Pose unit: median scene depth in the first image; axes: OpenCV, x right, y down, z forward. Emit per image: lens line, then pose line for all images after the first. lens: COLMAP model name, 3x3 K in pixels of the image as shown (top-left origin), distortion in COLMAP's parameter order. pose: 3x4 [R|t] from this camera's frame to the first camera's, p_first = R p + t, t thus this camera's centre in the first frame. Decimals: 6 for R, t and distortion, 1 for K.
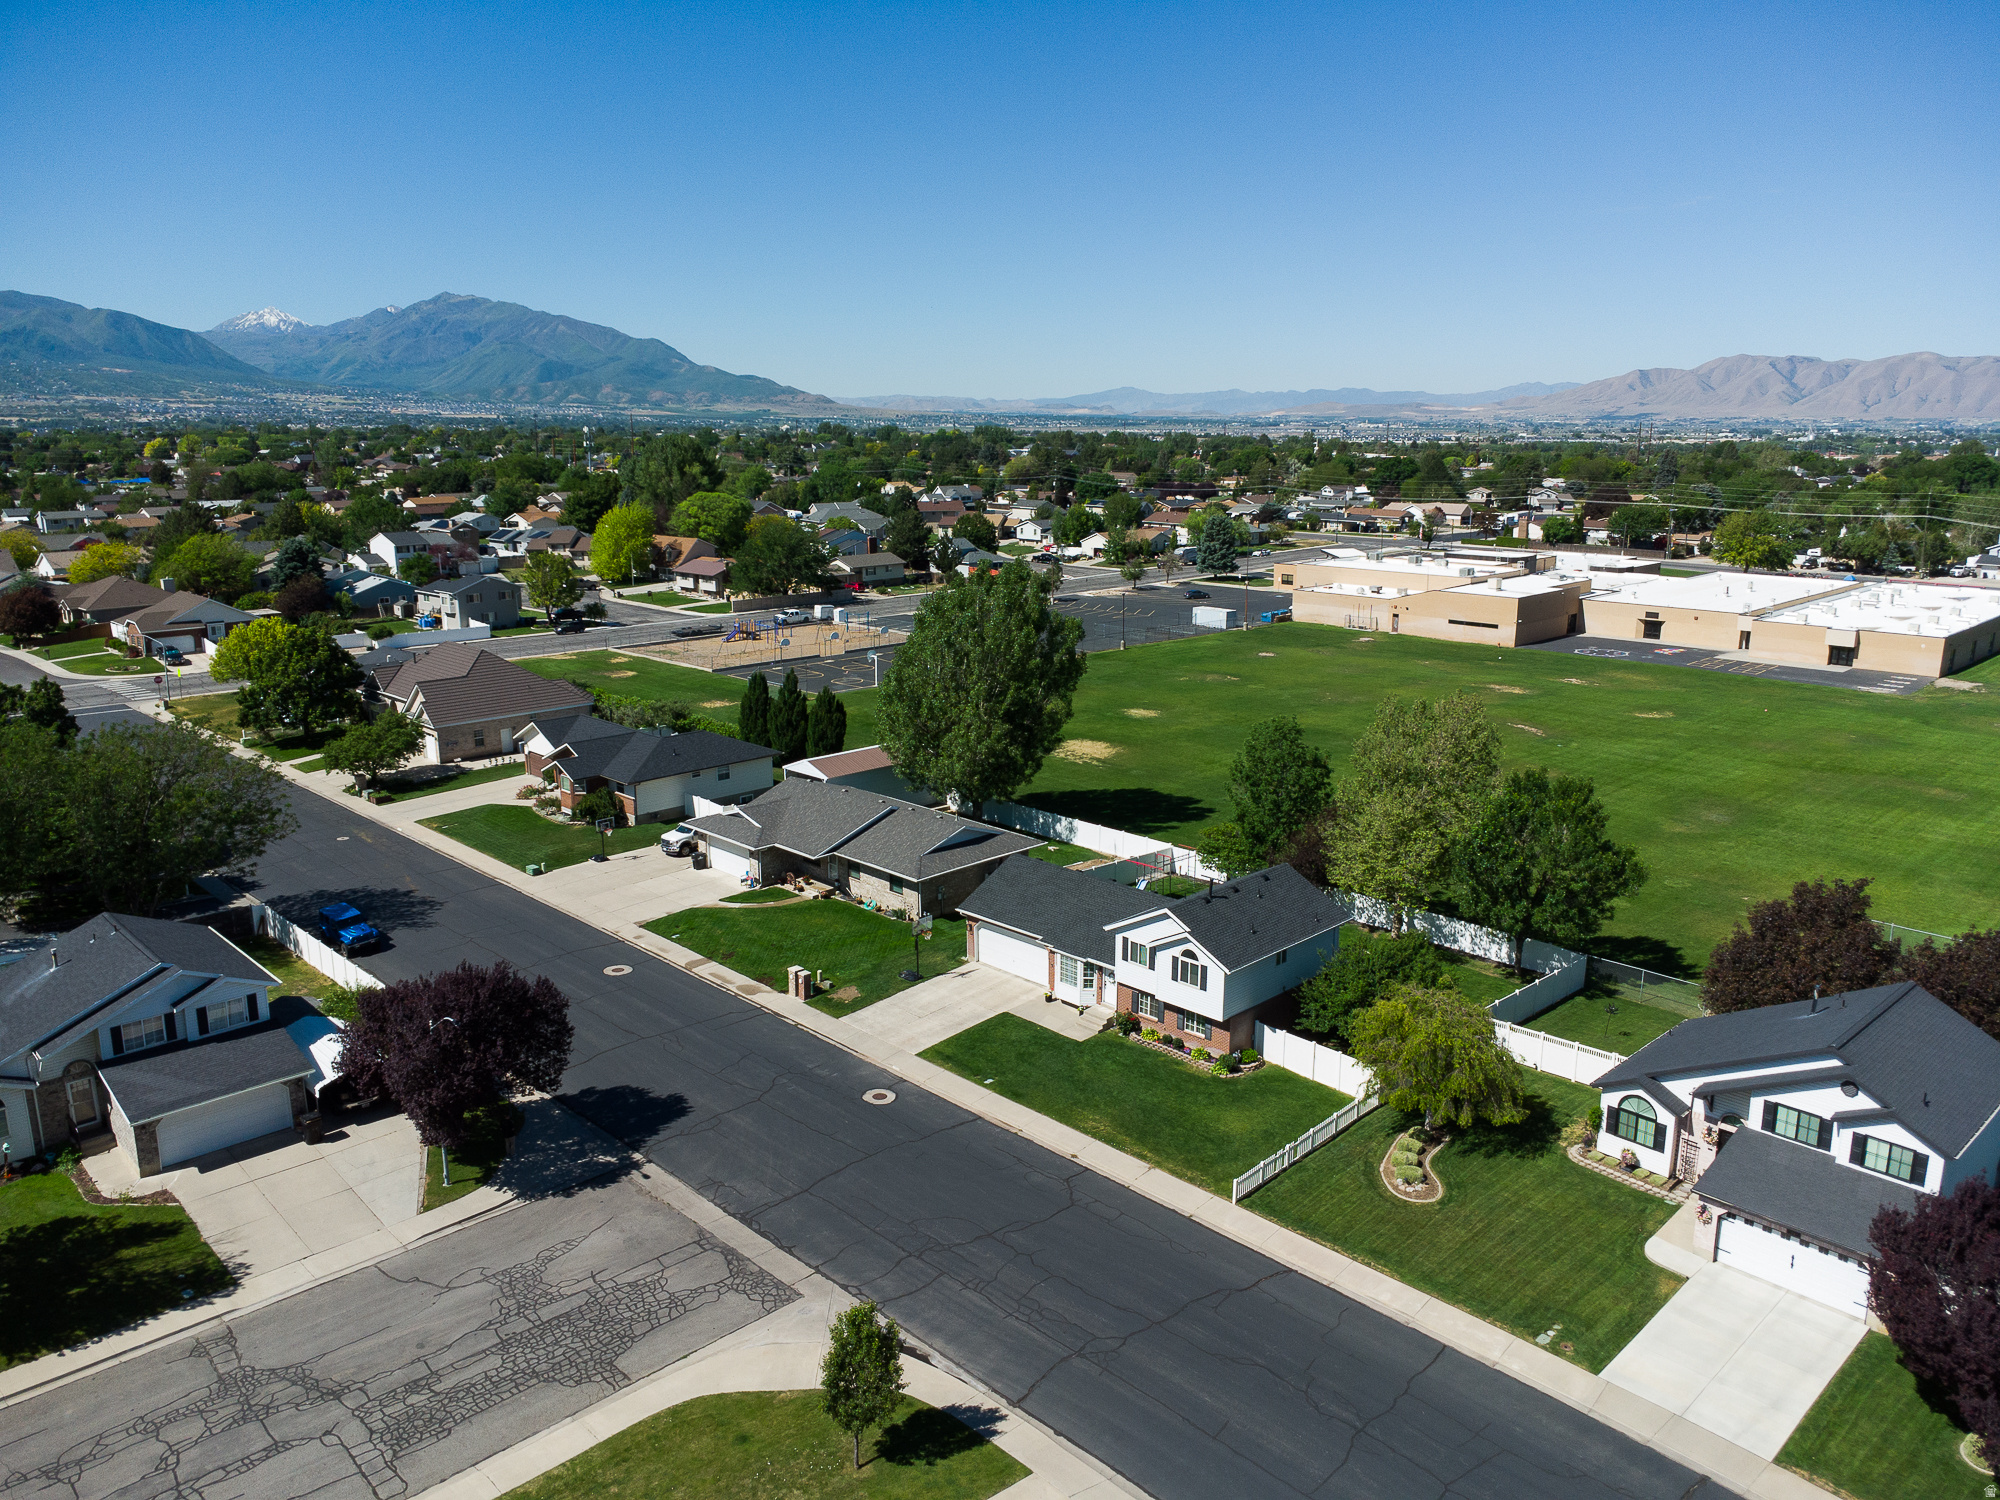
lens RADIAL K [[1450.9, 0, 1000.0], [0, 1450.9, 750.0], [0, 0, 1]] dist [0.001473, 0.001214]
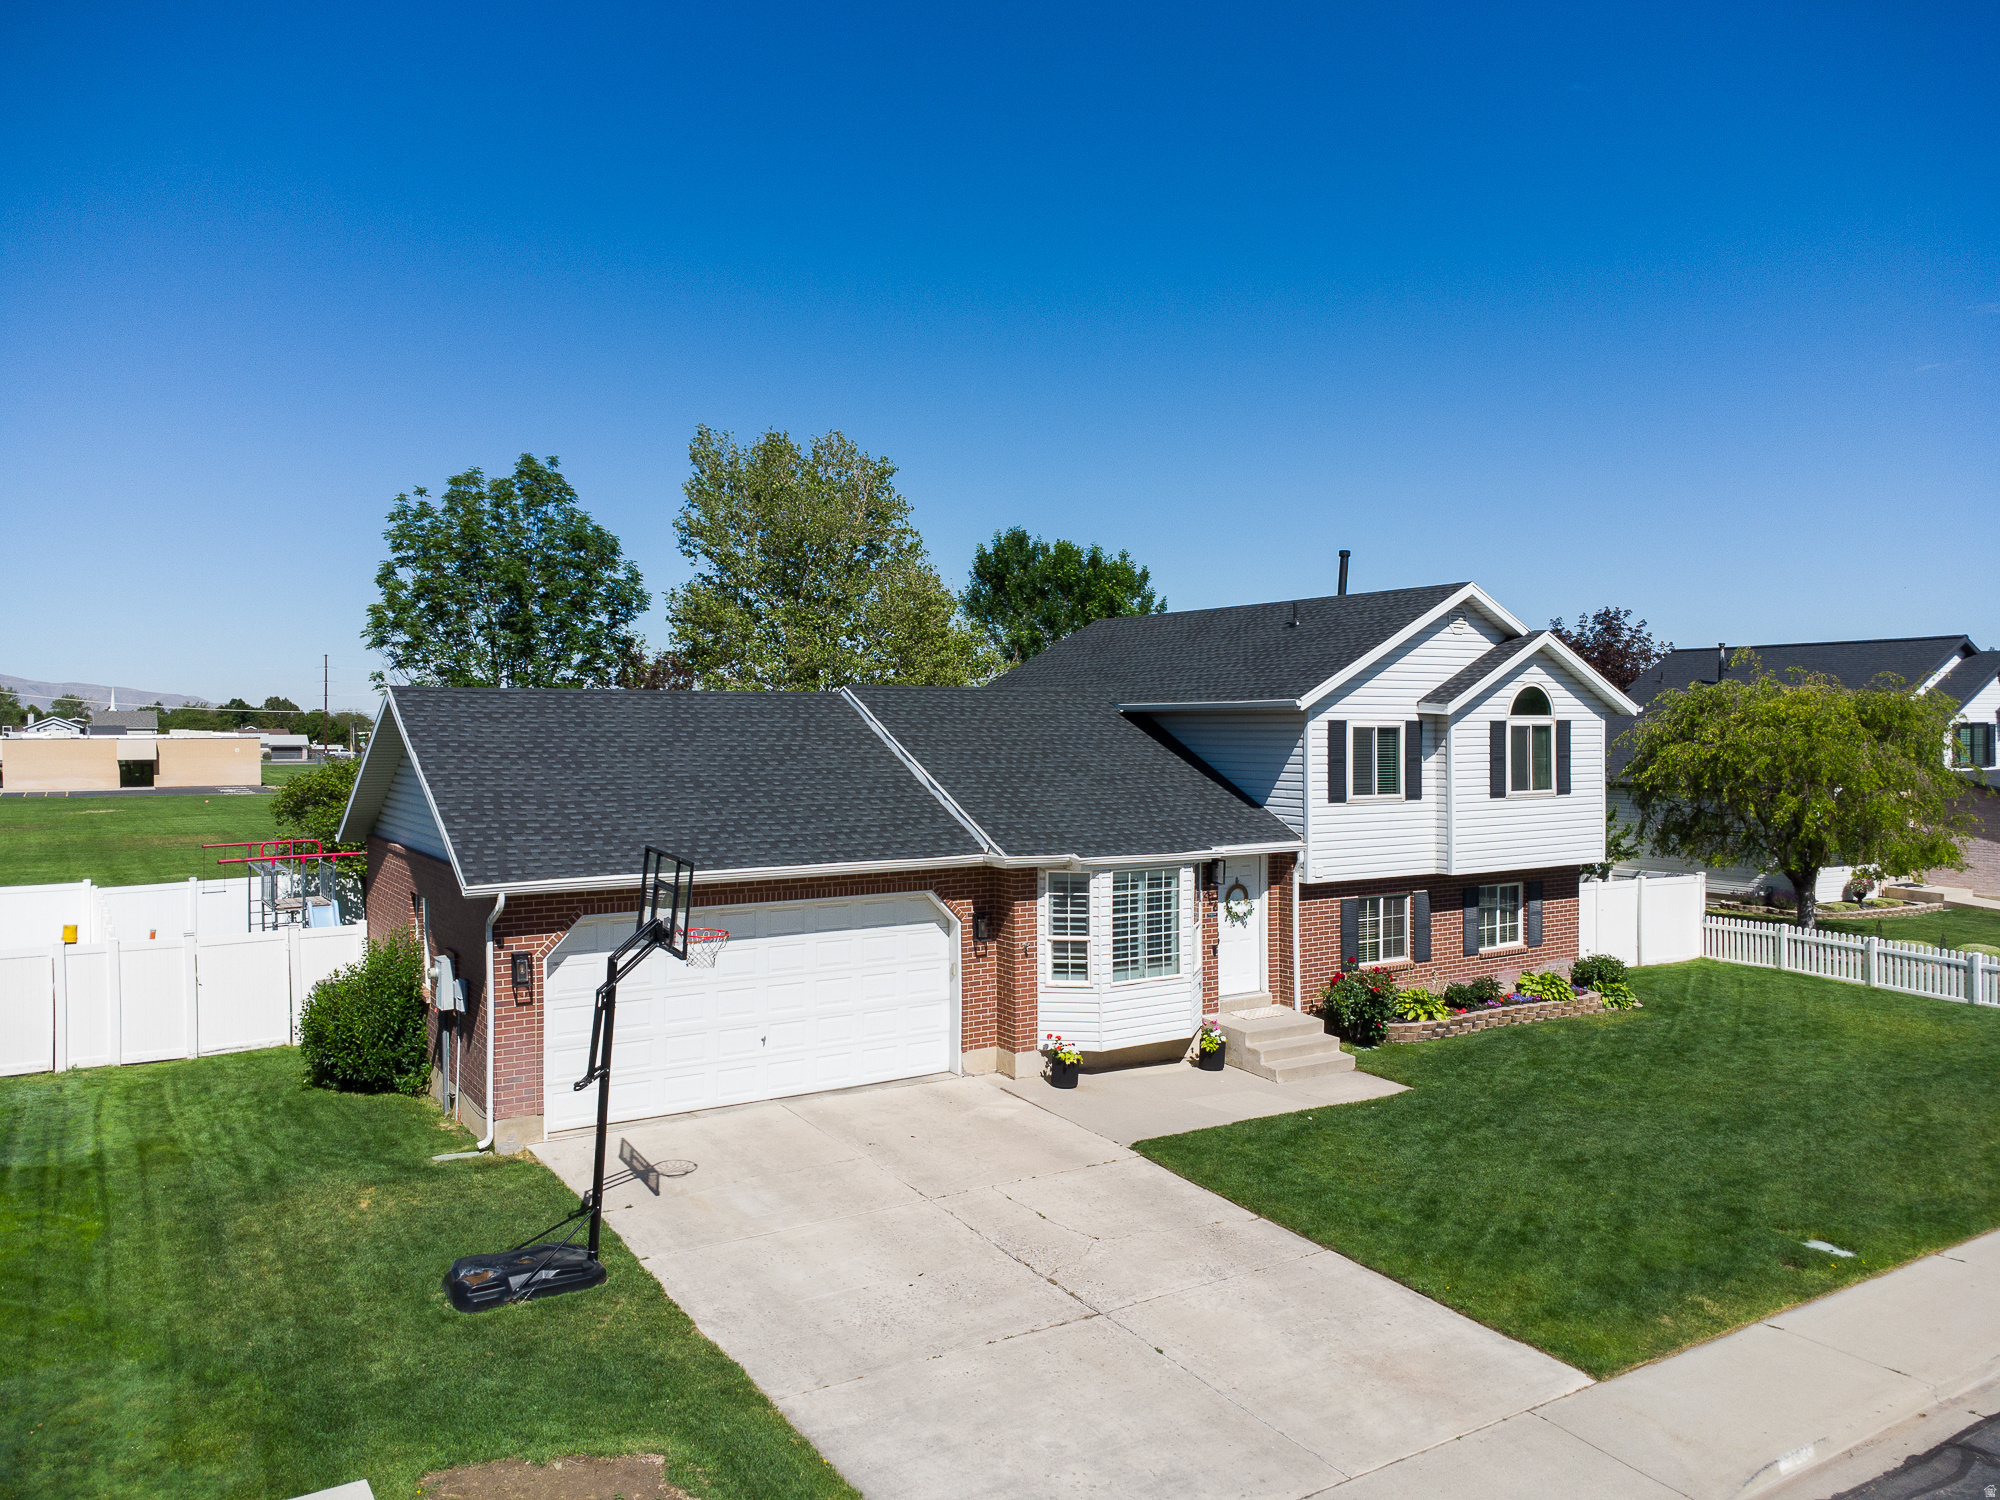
lens RADIAL K [[1450.9, 0, 1000.0], [0, 1450.9, 750.0], [0, 0, 1]] dist [0.001473, 0.001214]
pose [[0.211840, -0.018140, 0.977136, -0.227080], [0.222546, 0.974456, -0.030157, 0.125456], [-0.951629, 0.223846, 0.210466, 0.982277]]
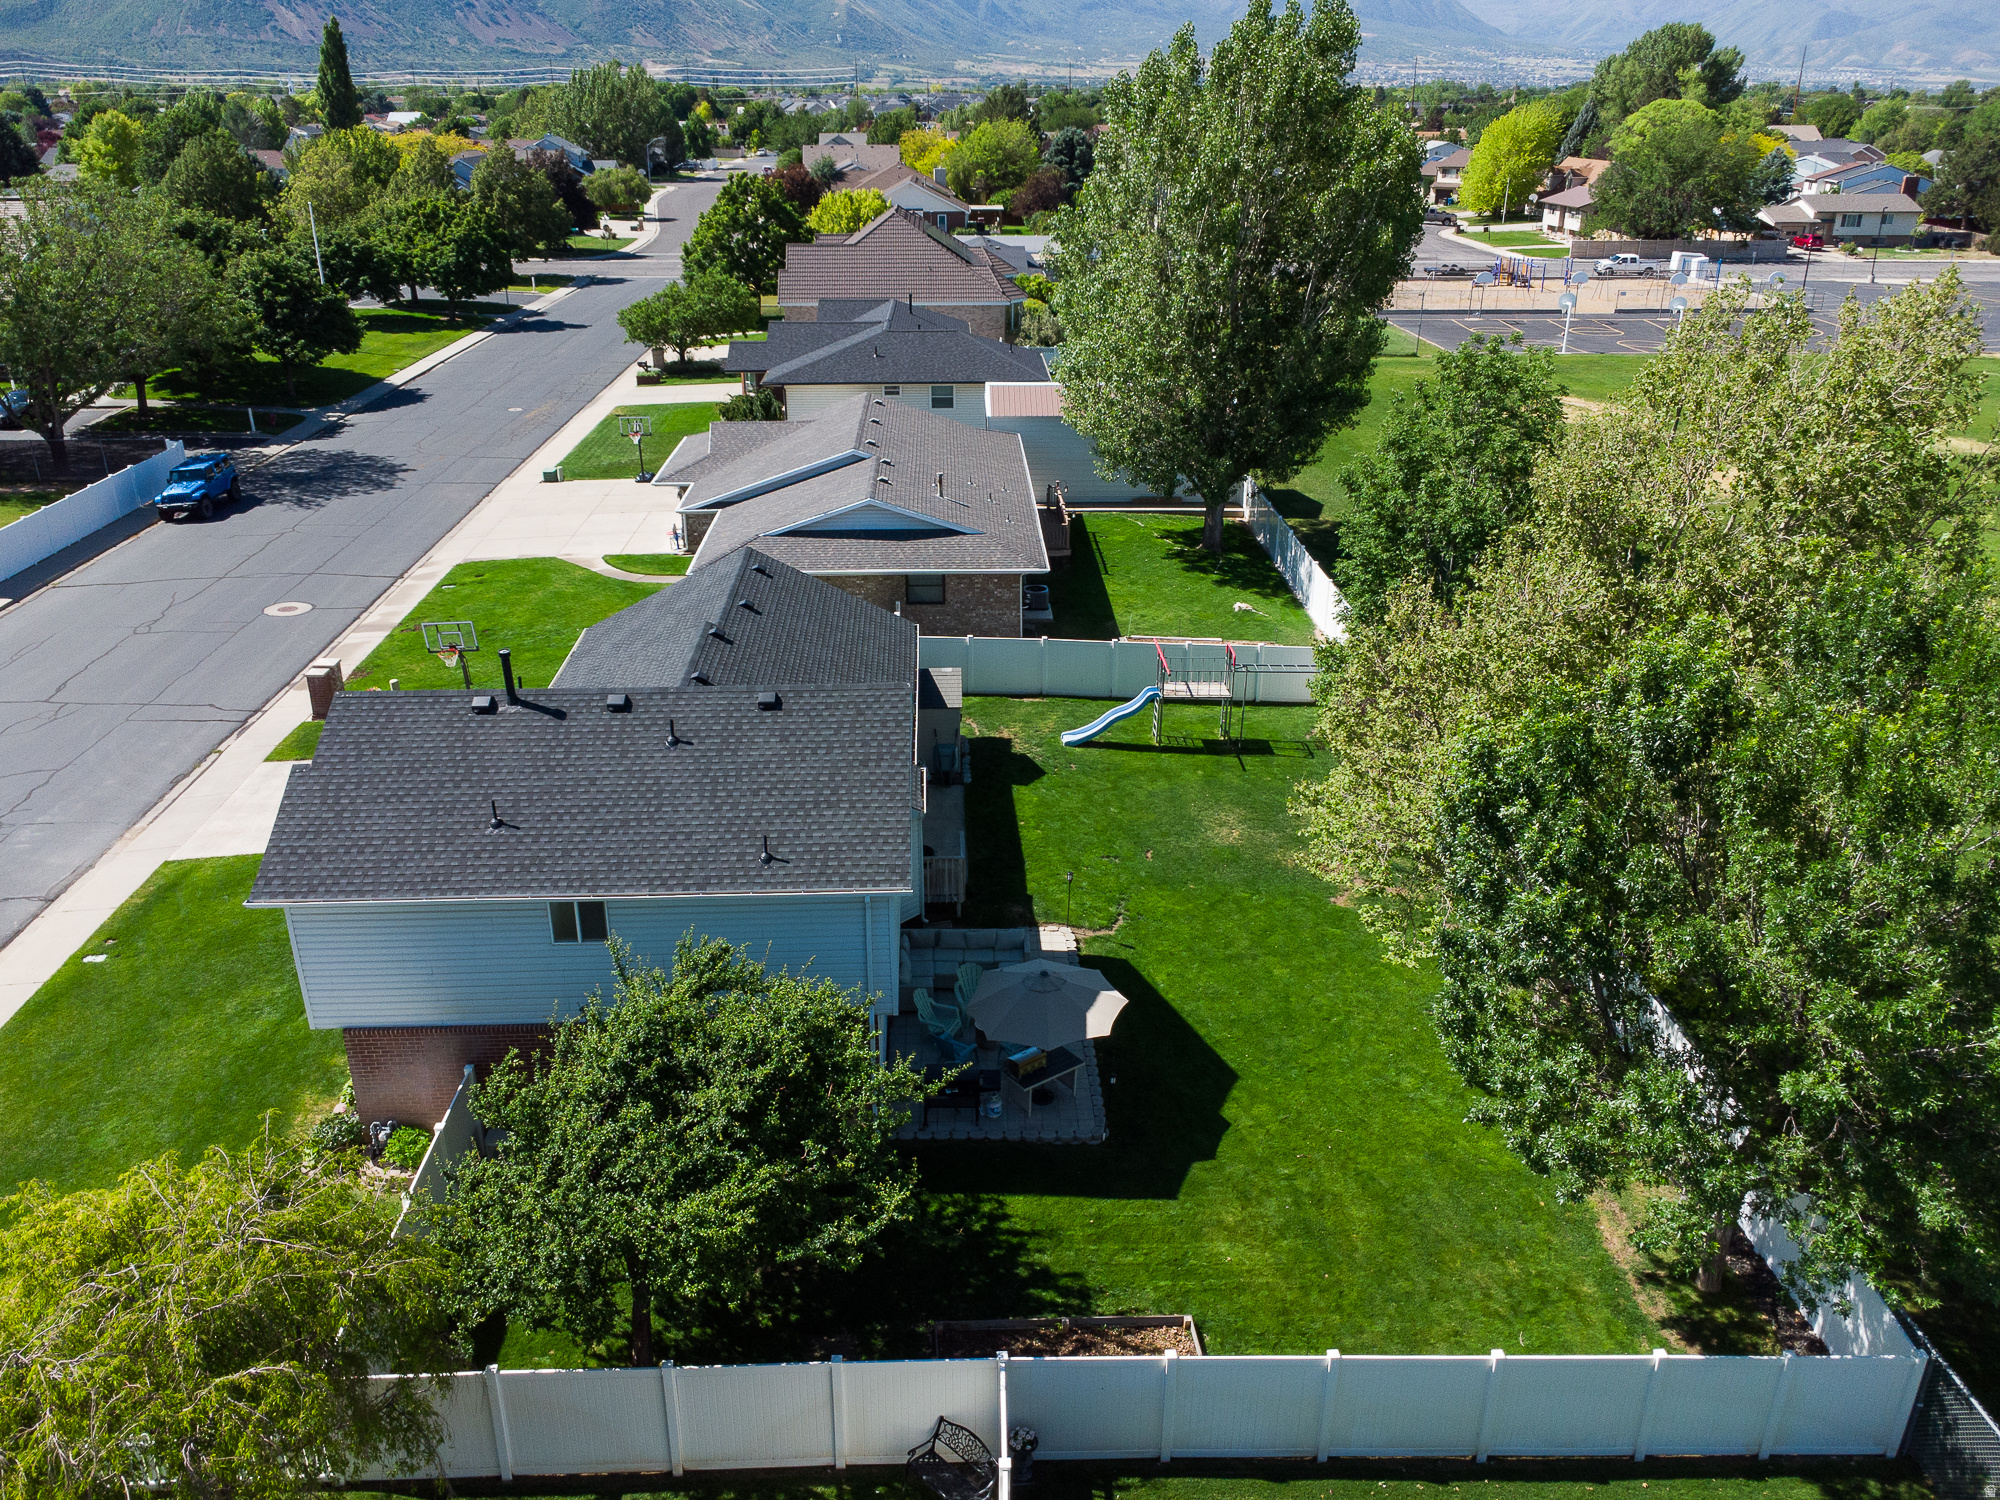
lens RADIAL K [[1528.8, 0, 946.5], [0, 1528.8, 710.1], [0, 0, 1]] dist [0.008812, -0.005419]
pose [[0.714061, 0.264867, -0.648045, 0.457231], [-0.156569, 0.962640, 0.220929, -0.000655], [0.682351, -0.056293, 0.728854, 0.775246]]
